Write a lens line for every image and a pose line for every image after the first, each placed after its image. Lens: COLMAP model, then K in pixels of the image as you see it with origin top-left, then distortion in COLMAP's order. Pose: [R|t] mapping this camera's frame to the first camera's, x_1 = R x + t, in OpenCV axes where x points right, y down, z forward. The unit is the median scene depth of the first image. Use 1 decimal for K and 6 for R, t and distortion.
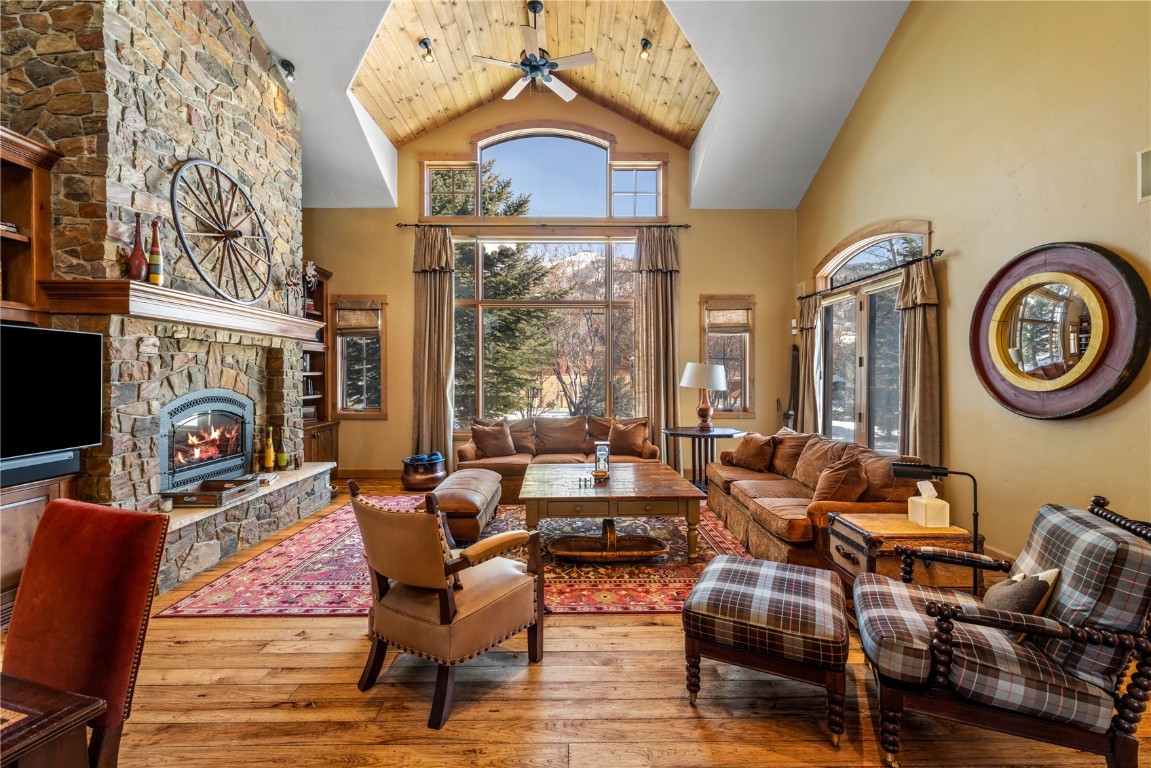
lens RADIAL K [[493.7, 0, 569.4], [0, 493.7, 380.7], [0, 0, 1]] dist [-0.002742, 0.002427]
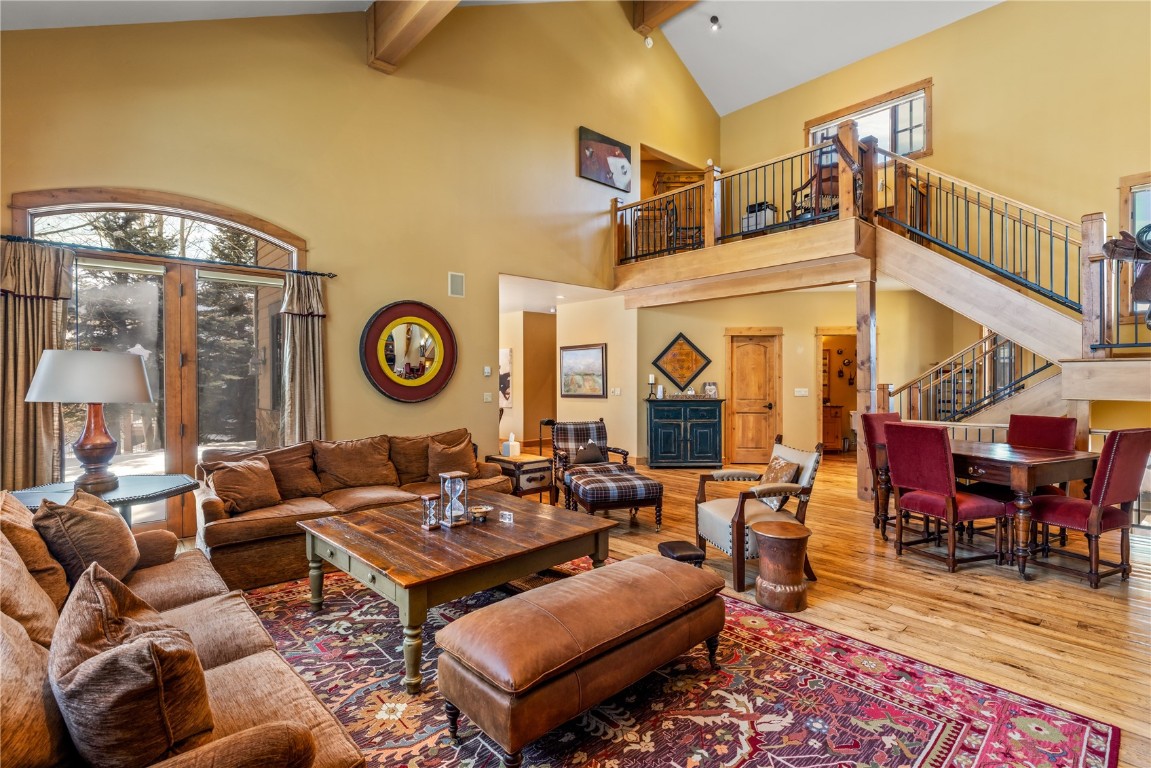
lens RADIAL K [[542.4, 0, 574.1], [0, 542.4, 381.0], [0, 0, 1]] dist [-0.002254, -0.000604]
pose [[-0.670161, -0.001821, 0.742214, -0.594785], [0.011124, 0.999860, 0.012497, -0.009742], [-0.742133, 0.016631, -0.670047, 1.361235]]
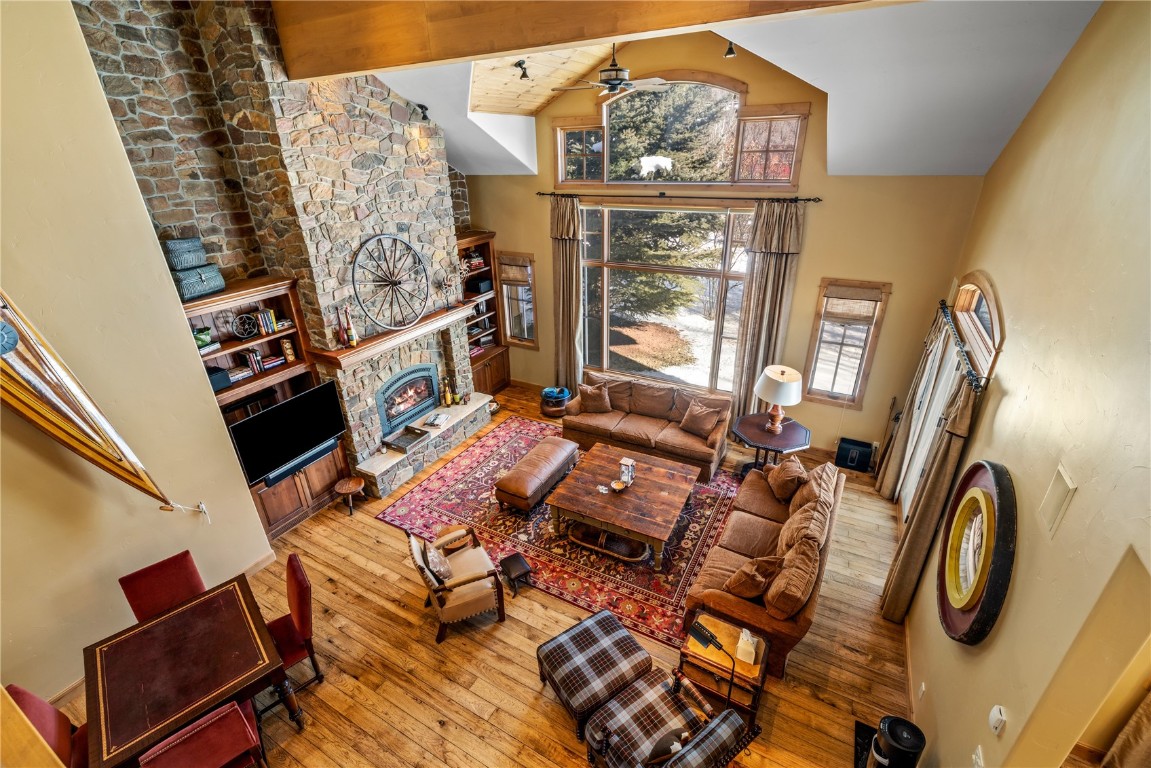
lens RADIAL K [[493.7, 0, 569.4], [0, 493.7, 380.2], [0, 0, 1]] dist [-0.002742, 0.002427]
pose [[0.869371, 0.186988, -0.457416, 0.485906], [0.020236, 0.911396, 0.411033, -0.600955], [0.493745, -0.366597, 0.788557, -0.023477]]
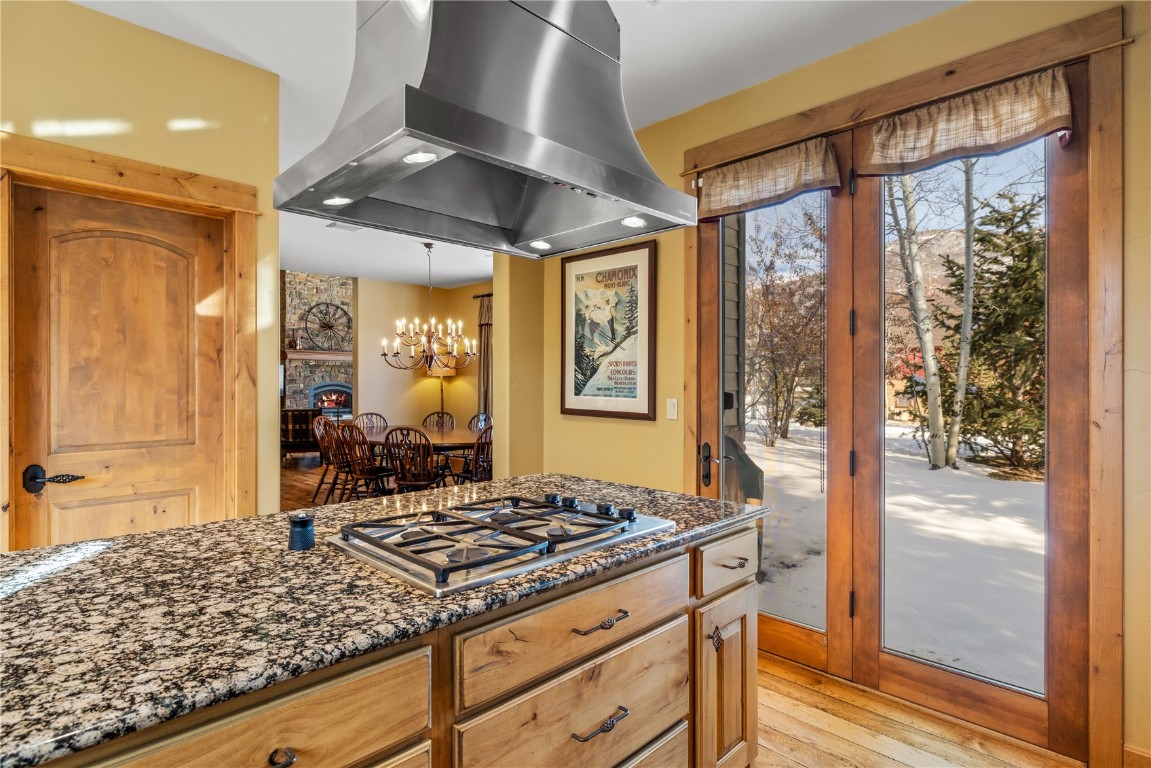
lens RADIAL K [[581.1, 0, 570.0], [0, 581.1, 380.9], [0, 0, 1]] dist [-0.003442, -0.000595]
pose [[0.699301, 0.000039, -0.714828, 2.540431], [-0.009430, 0.999913, -0.009171, 0.030196], [0.714765, 0.013155, 0.699241, -0.333101]]
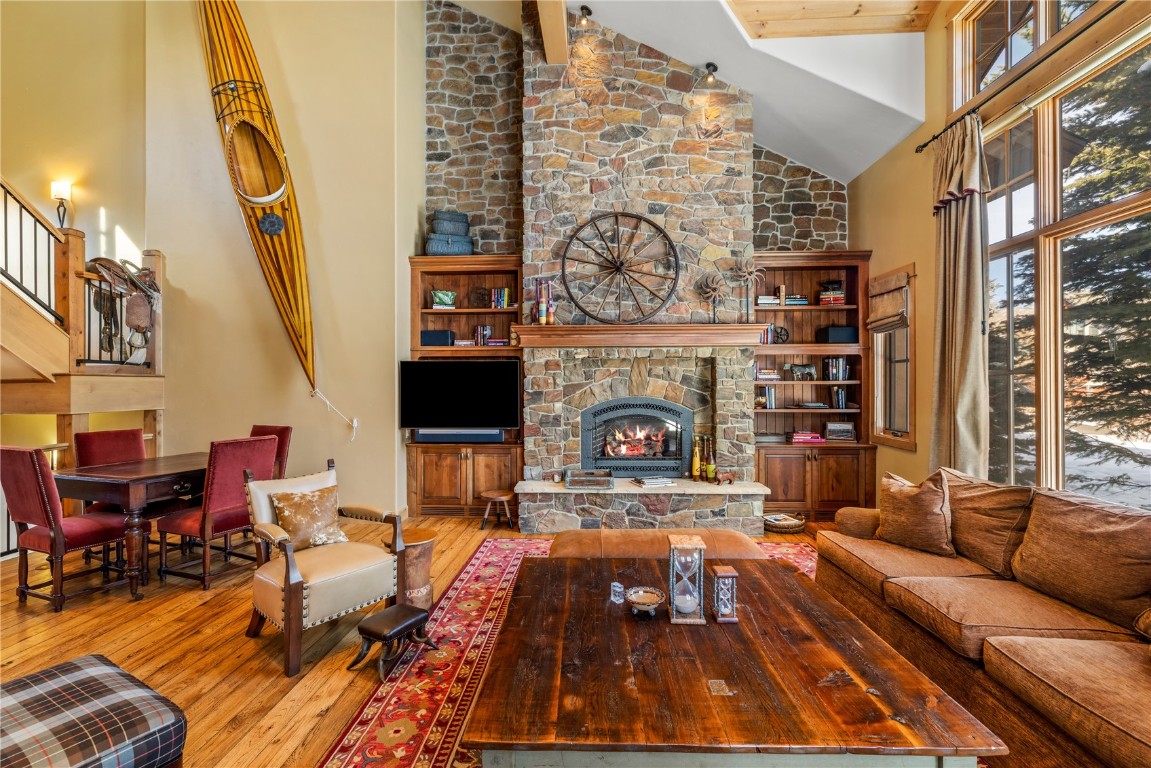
lens RADIAL K [[516.3, 0, 575.1], [0, 516.3, 381.9], [0, 0, 1]] dist [-0.001509, 0.000992]
pose [[-0.051341, -0.003667, -0.998674, 0.531650], [-0.006513, 0.999973, -0.003337, -0.013863], [0.998660, 0.006333, -0.051364, 0.912658]]
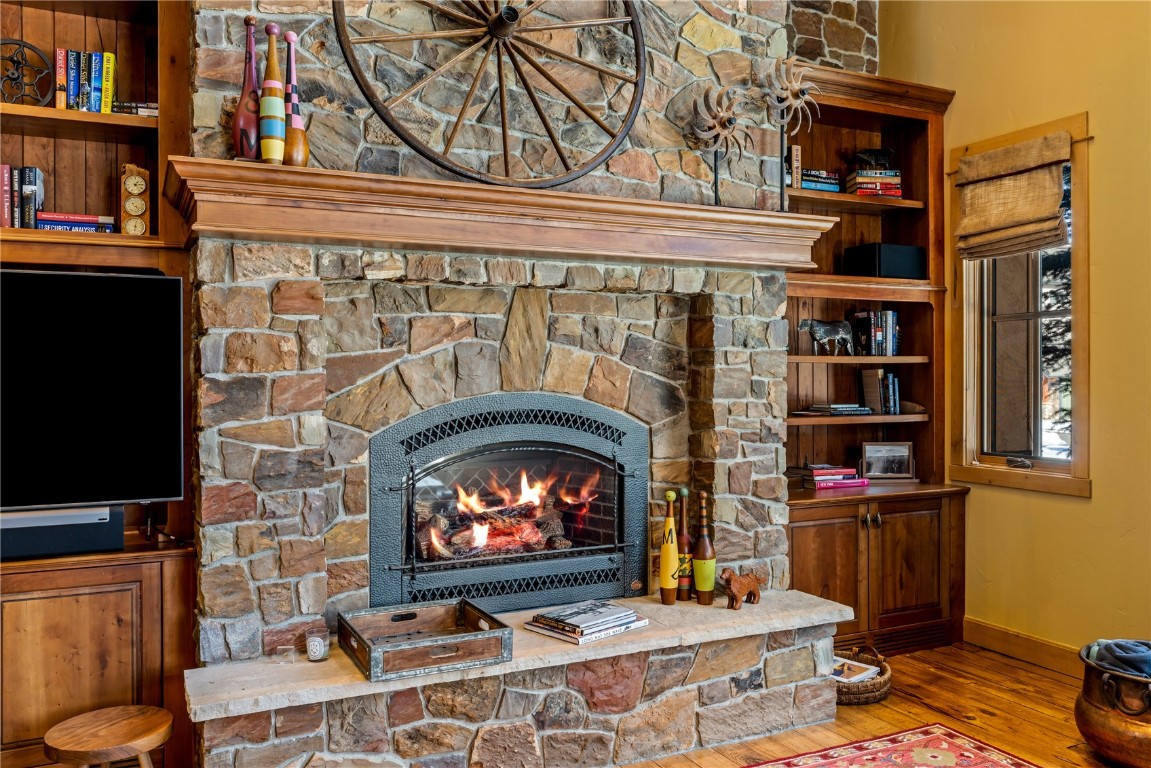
lens RADIAL K [[898.2, 0, 571.9], [0, 898.2, 379.9], [0, 0, 1]] dist [0.005059, -0.013328]
pose [[0.422558, 0.002172, -0.906333, 0.029620], [-0.004963, 0.999988, 0.000082, 0.004903], [0.906322, 0.004463, 0.422563, 0.698399]]
